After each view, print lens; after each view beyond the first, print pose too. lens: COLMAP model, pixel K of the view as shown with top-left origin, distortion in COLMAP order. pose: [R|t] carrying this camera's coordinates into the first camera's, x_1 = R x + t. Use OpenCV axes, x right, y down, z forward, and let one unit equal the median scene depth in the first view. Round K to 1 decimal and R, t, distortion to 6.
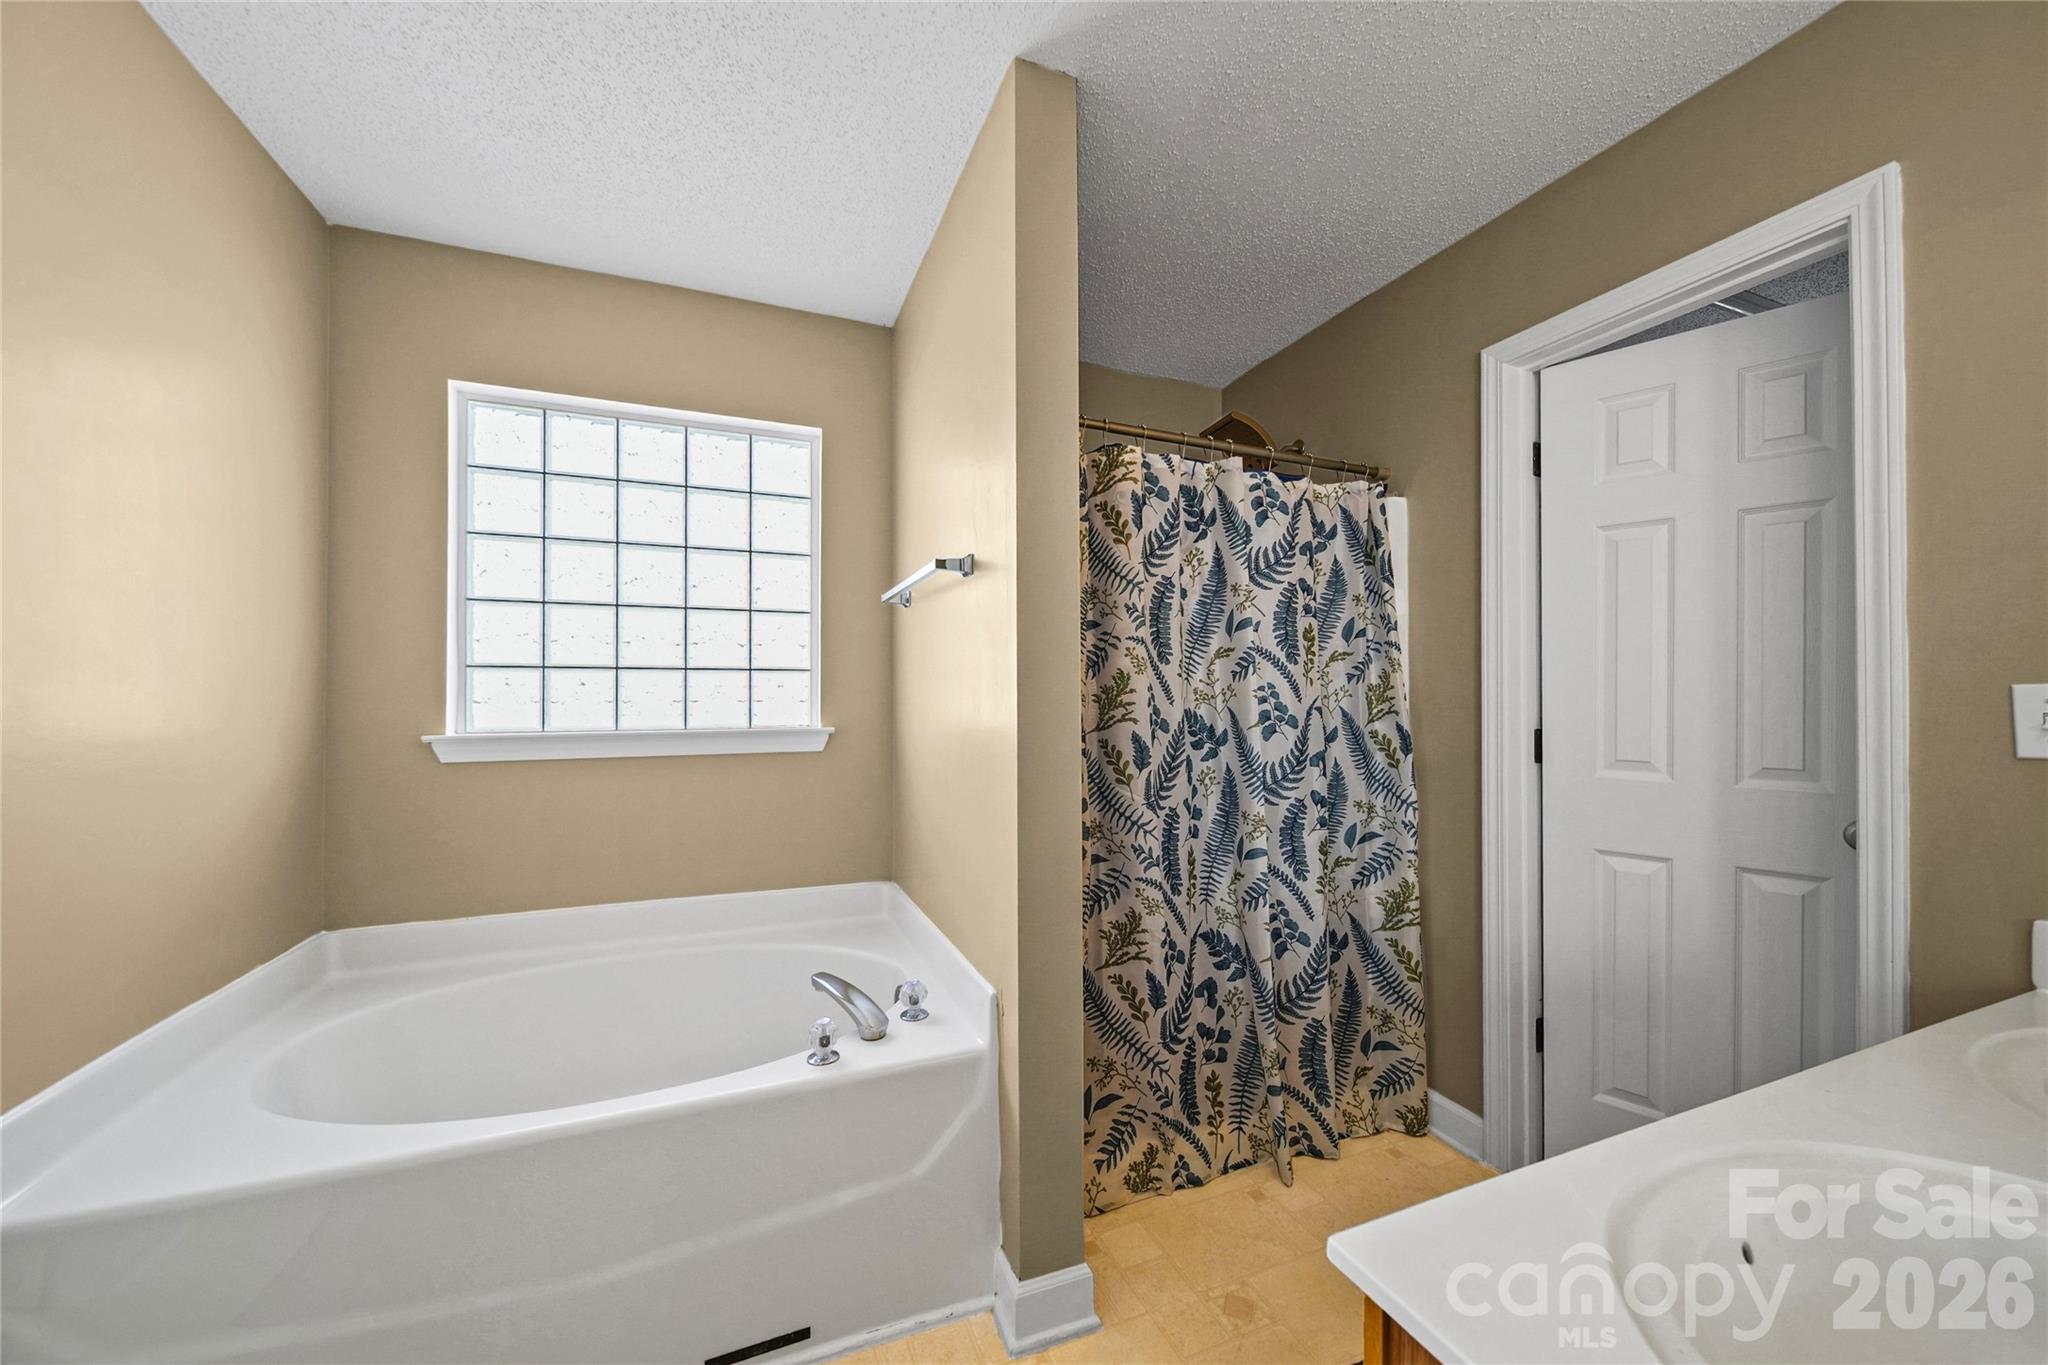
lens RADIAL K [[729.2, 0, 1007.4], [0, 729.2, 693.1], [0, 0, 1]] dist [-0.001194, -0.000727]
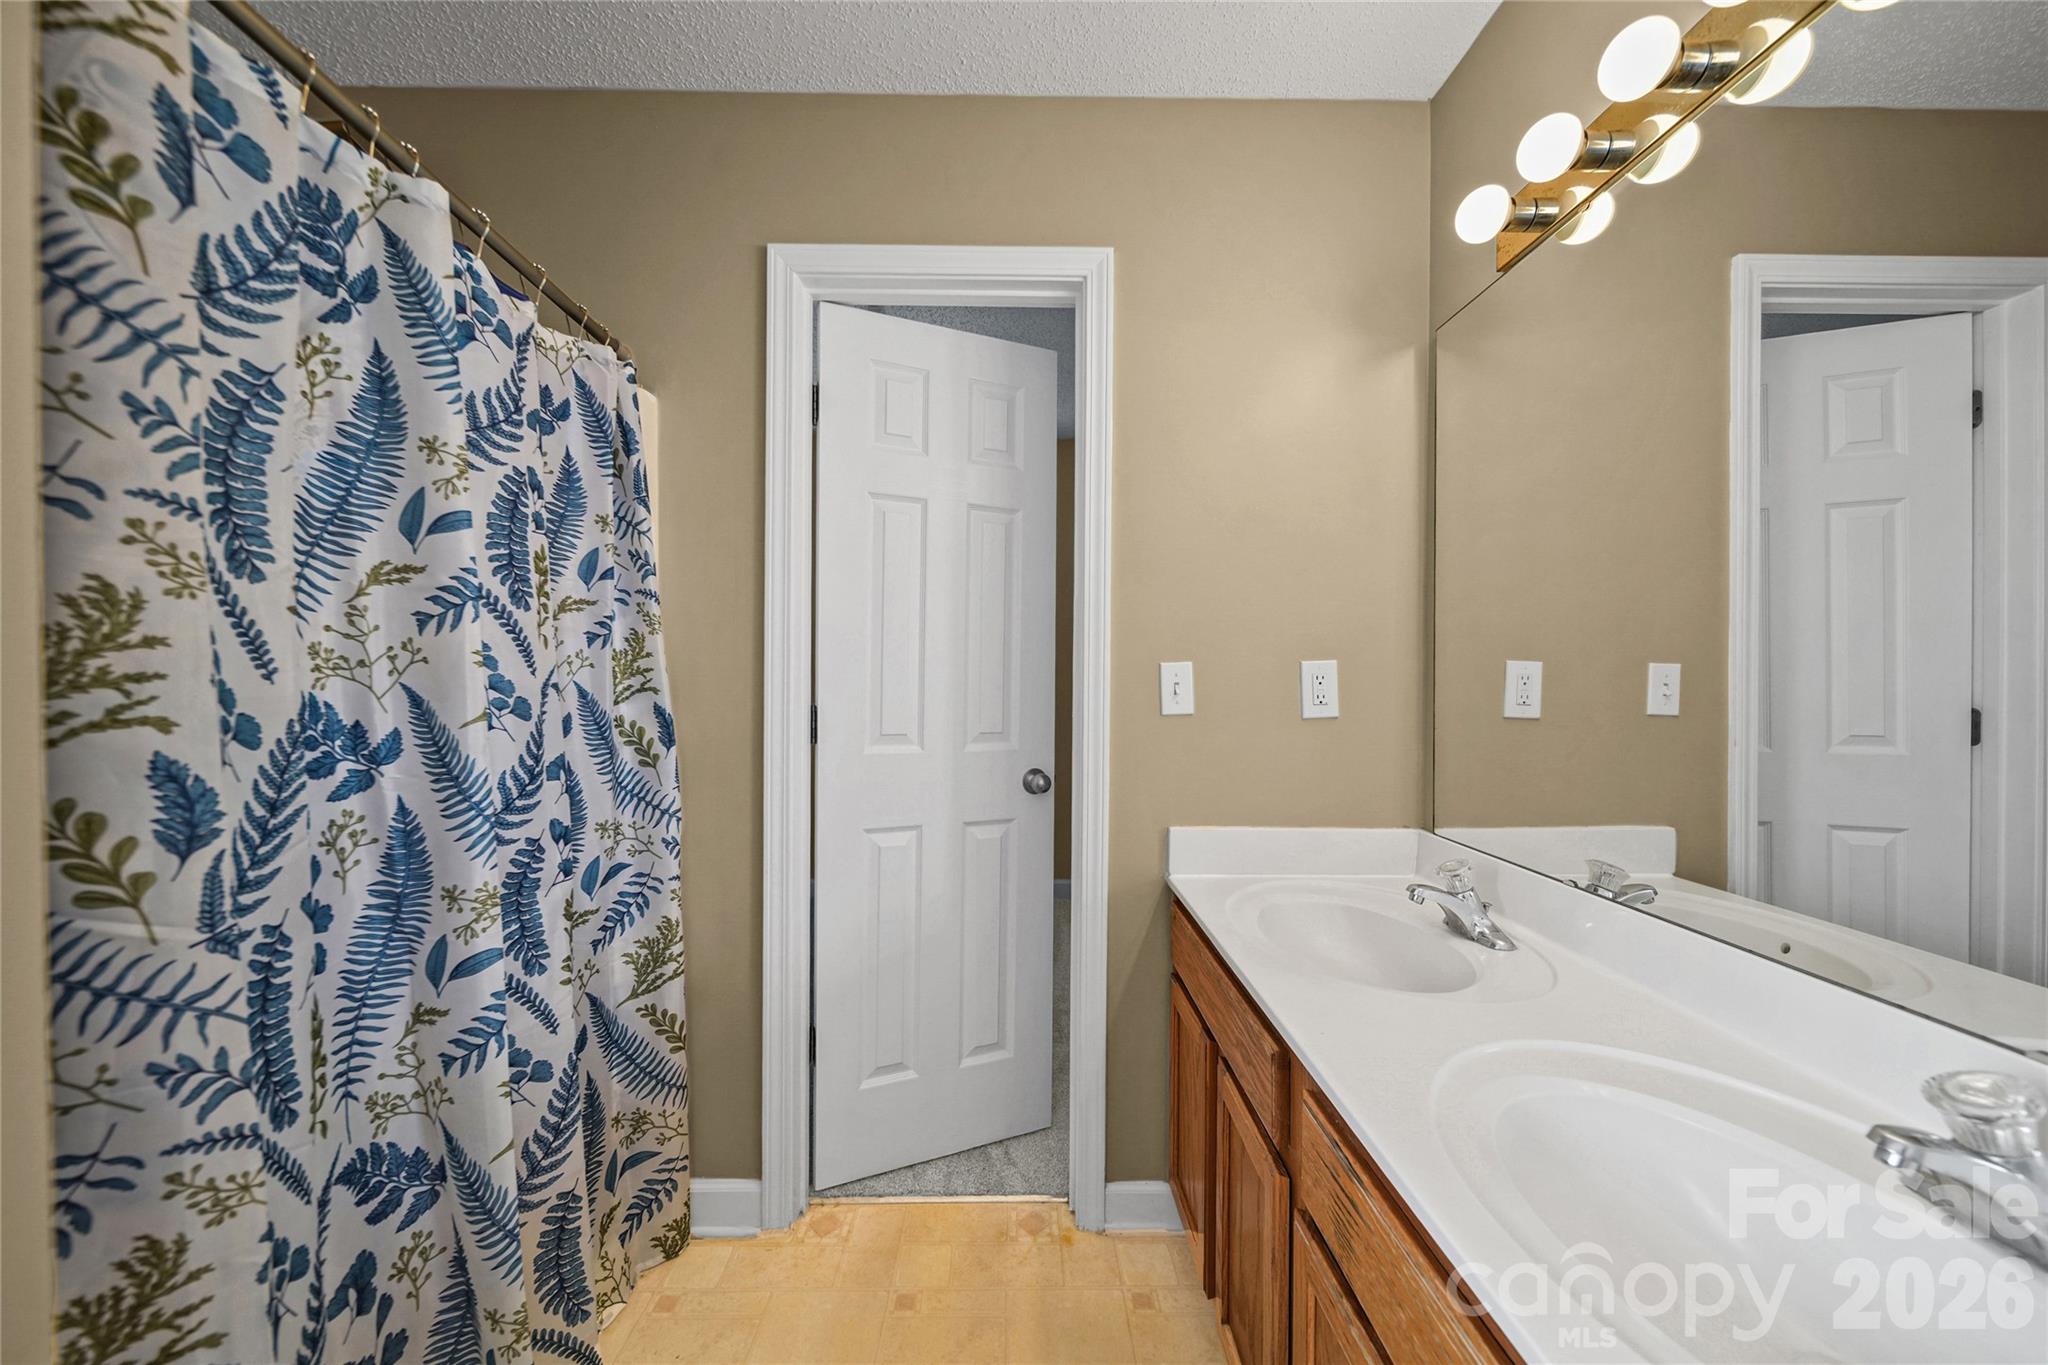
lens RADIAL K [[729.2, 0, 1025.6], [0, 729.2, 679.9], [0, 0, 1]] dist [-0.001194, -0.000727]
pose [[0.345741, -0.003365, 0.938324, -0.016308], [-0.011359, 0.999905, 0.007771, 0.007887], [-0.938261, -0.013345, 0.345670, 0.451957]]
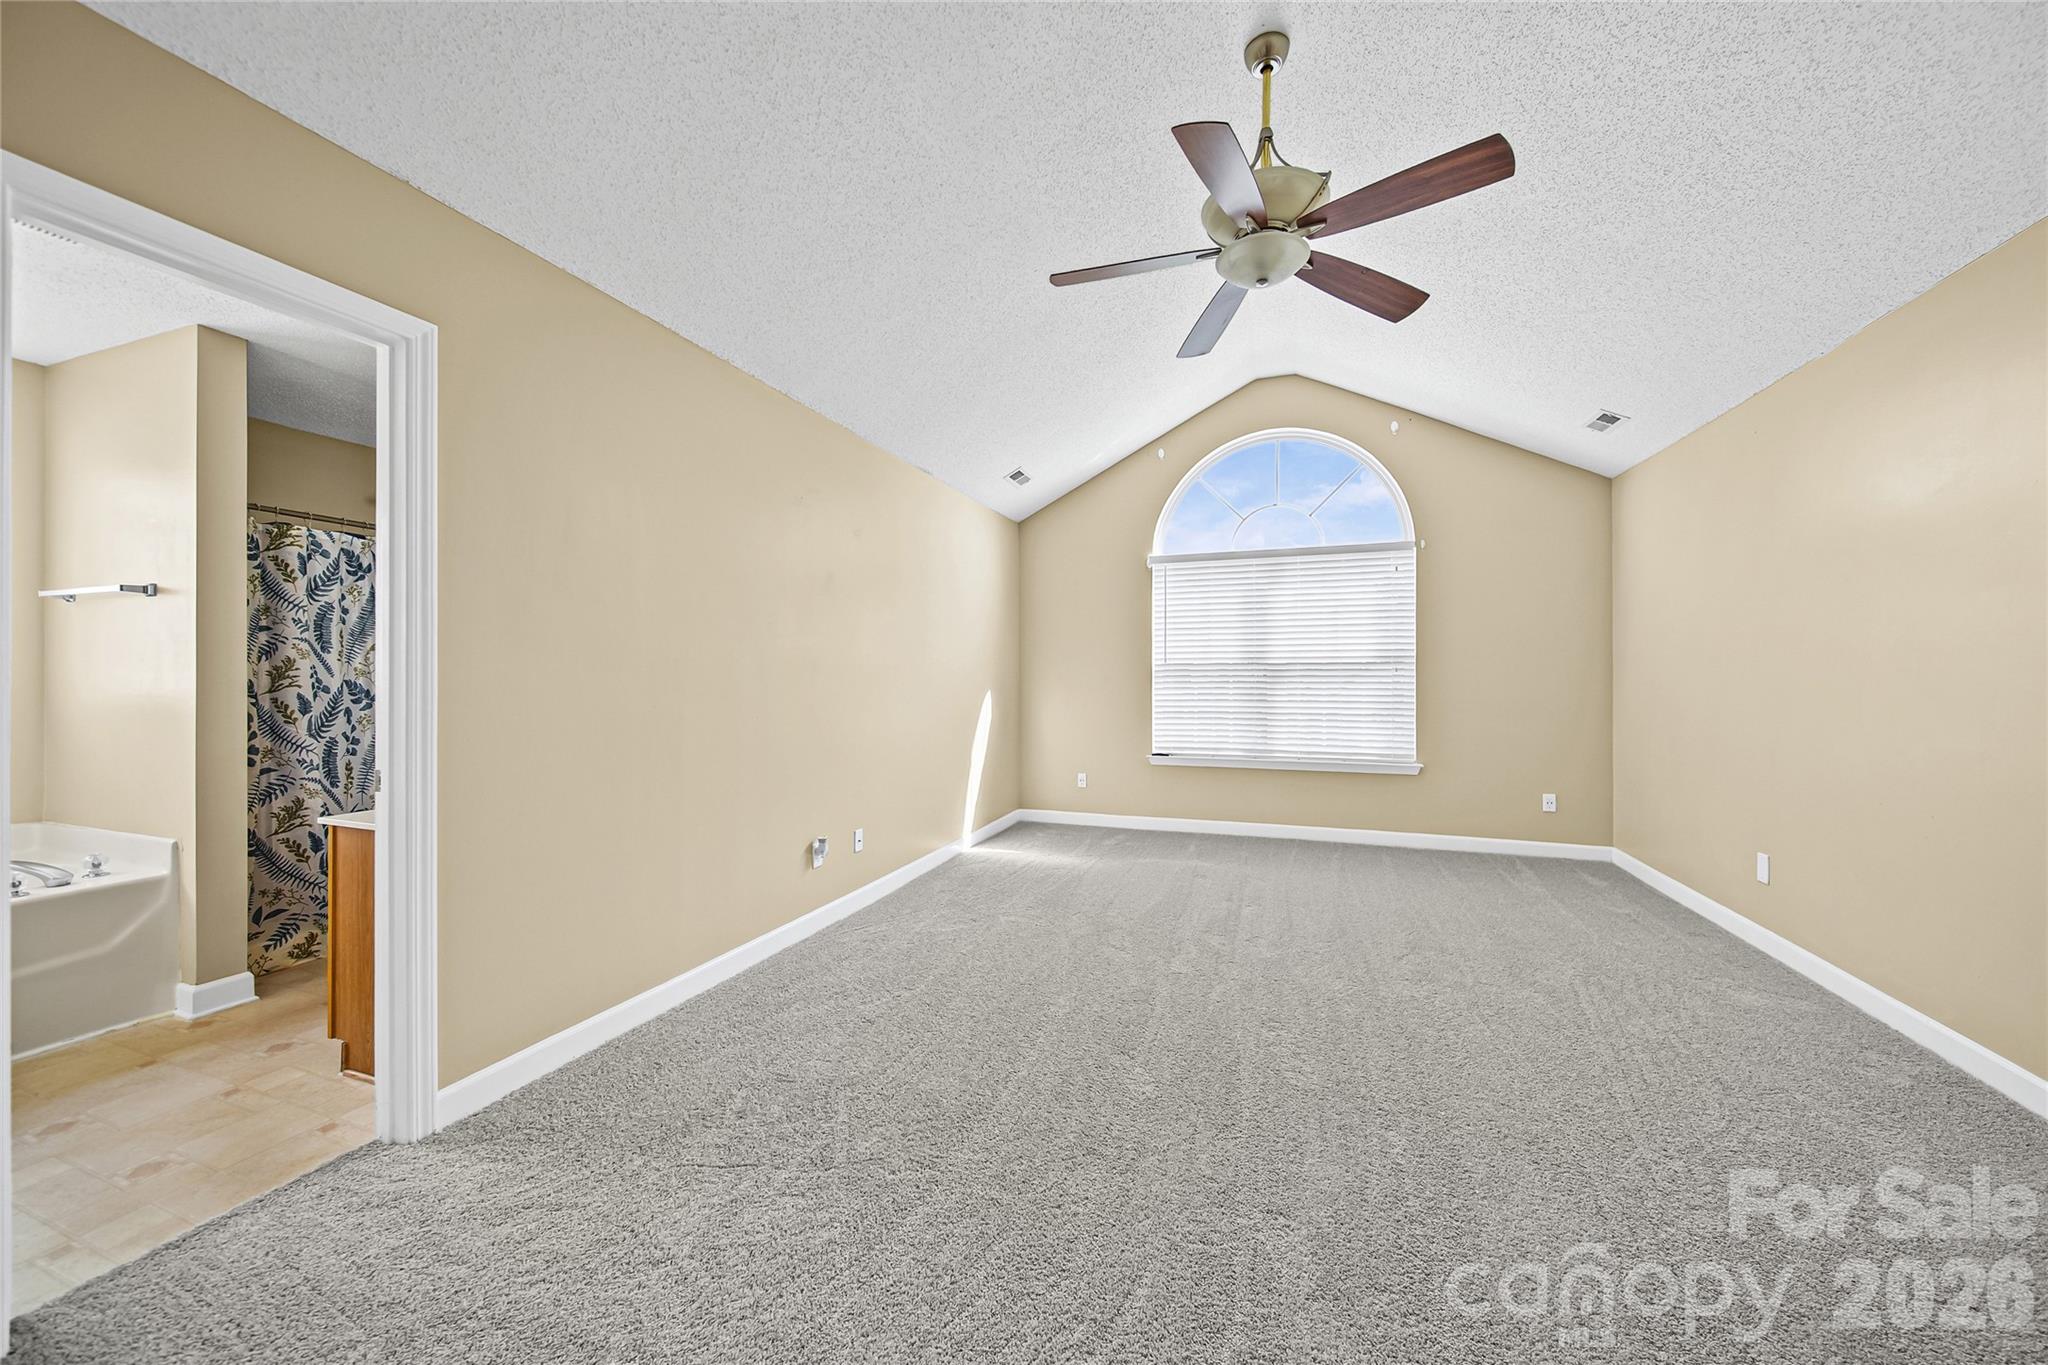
lens RADIAL K [[729.2, 0, 1023.9], [0, 729.2, 674.7], [0, 0, 1]] dist [-0.001194, -0.000727]
pose [[0.654090, 0.004514, 0.756403, -0.005500], [-0.008923, 0.999959, 0.001748, -0.007445], [-0.756364, -0.007893, 0.654103, -1.354970]]
